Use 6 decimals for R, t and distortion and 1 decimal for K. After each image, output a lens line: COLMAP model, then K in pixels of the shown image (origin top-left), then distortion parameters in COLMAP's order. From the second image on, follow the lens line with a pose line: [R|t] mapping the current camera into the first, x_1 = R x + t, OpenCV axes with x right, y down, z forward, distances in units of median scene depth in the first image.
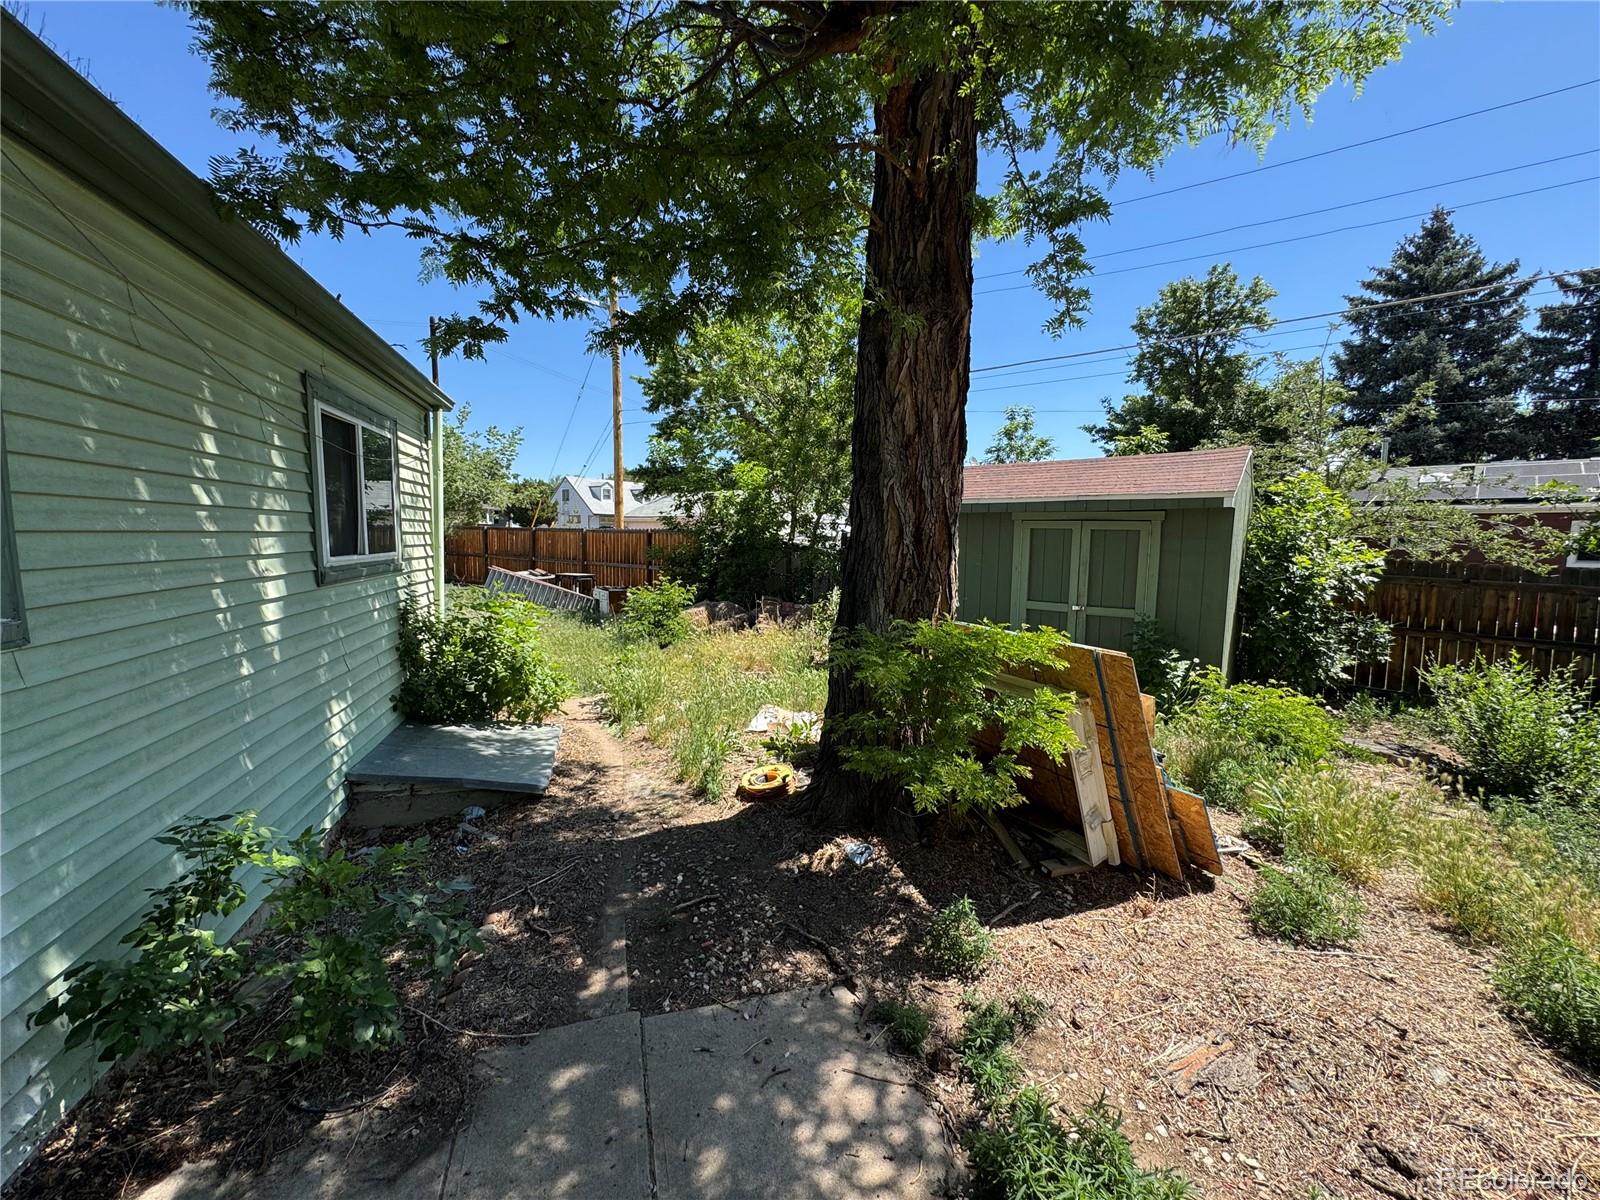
lens RADIAL K [[638.0, 0, 799.0], [0, 638.0, 599.1], [0, 0, 1]] dist [-0.001968, 0.000048]
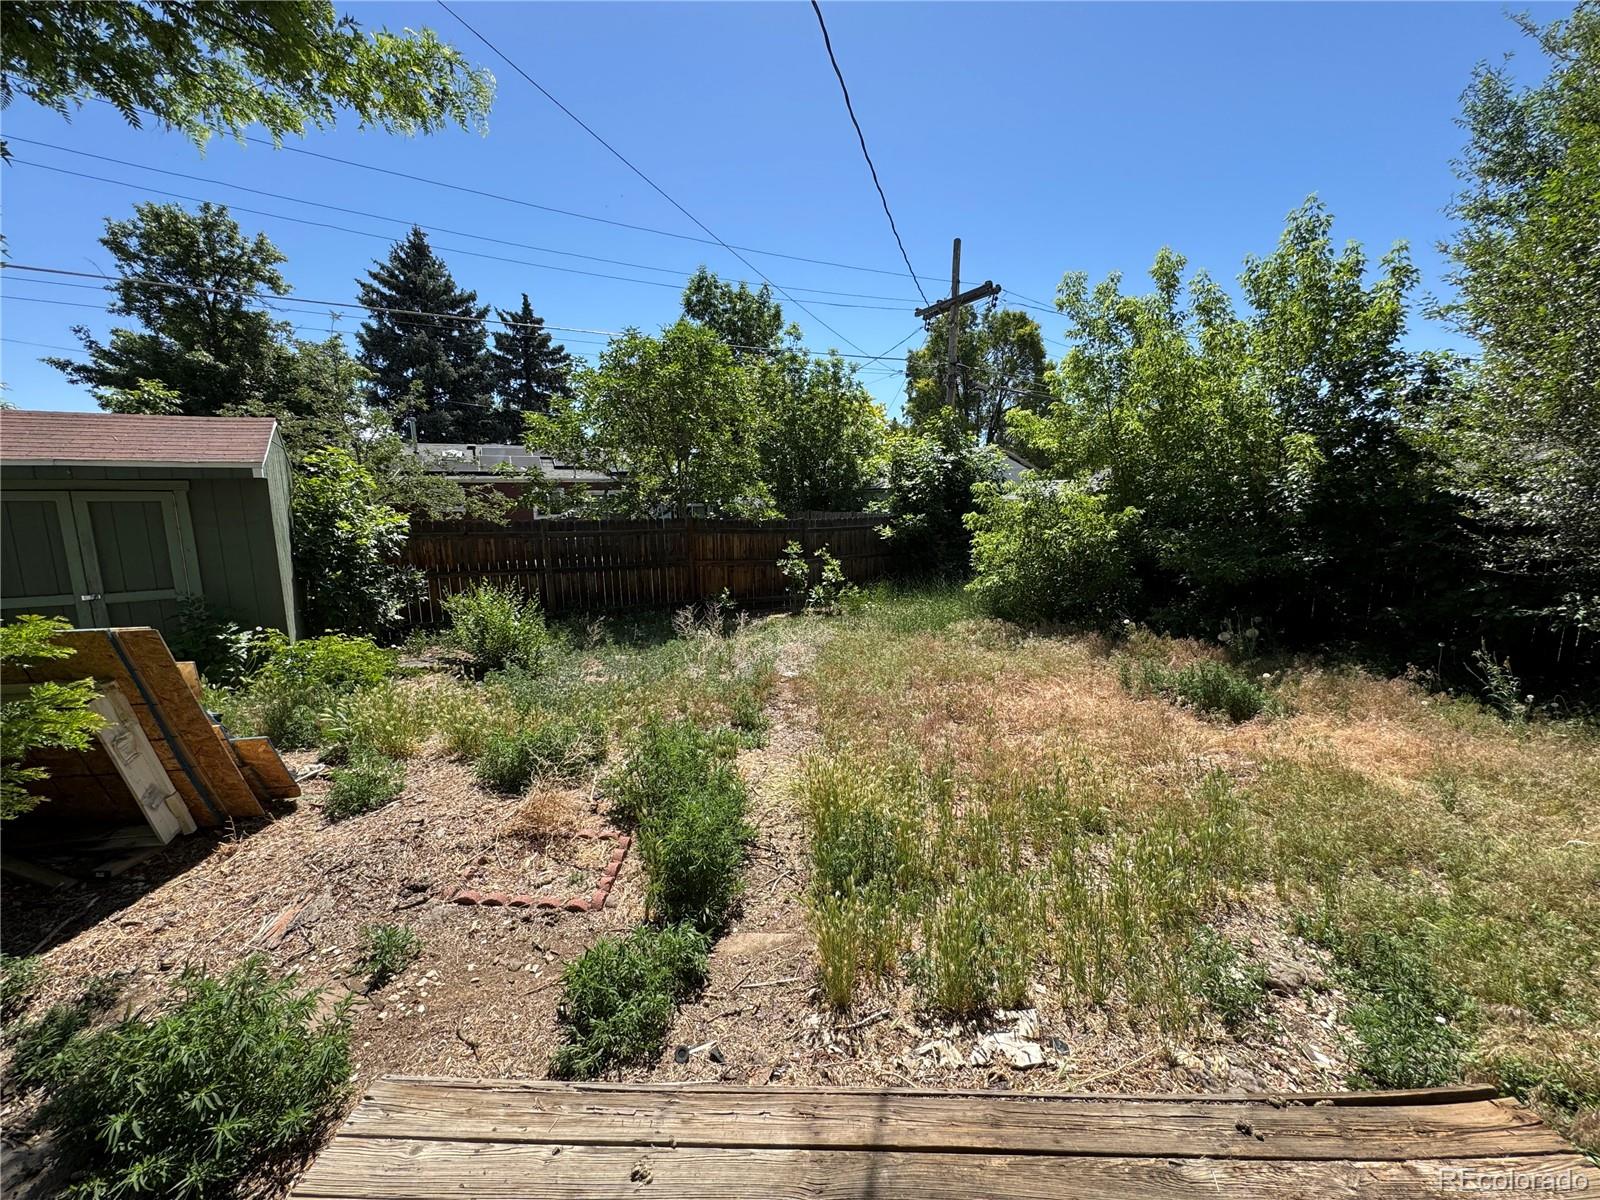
lens RADIAL K [[638.0, 0, 799.0], [0, 638.0, 599.1], [0, 0, 1]] dist [-0.001968, 0.000048]
pose [[0.314864, -0.162015, 0.935207, -0.061774], [0.112780, 0.984729, 0.132623, 0.014163], [-0.942412, 0.063714, 0.328328, -0.186435]]
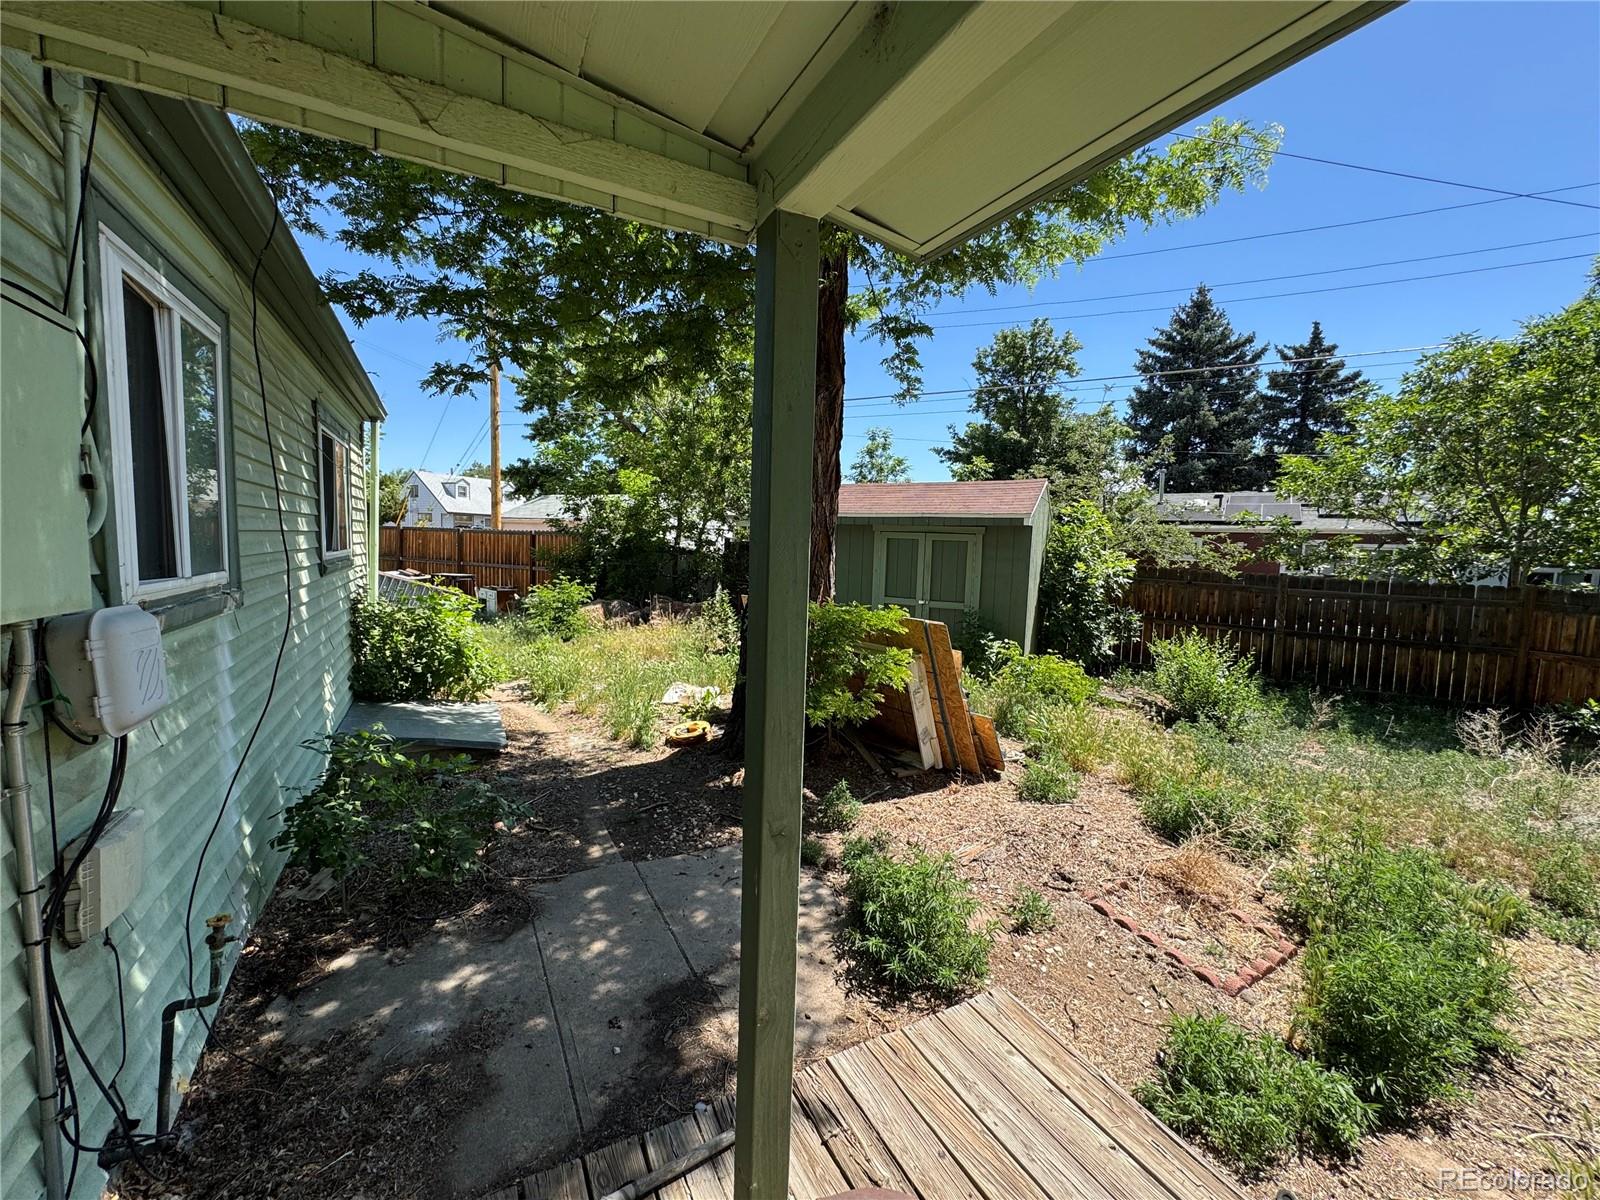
lens RADIAL K [[638.0, 0, 799.0], [0, 638.0, 599.1], [0, 0, 1]] dist [-0.001968, 0.000048]
pose [[0.979020, -0.000198, 0.203762, -0.081273], [0.001728, 0.999972, -0.007332, 0.023359], [-0.203755, 0.007530, 0.978993, -0.253213]]
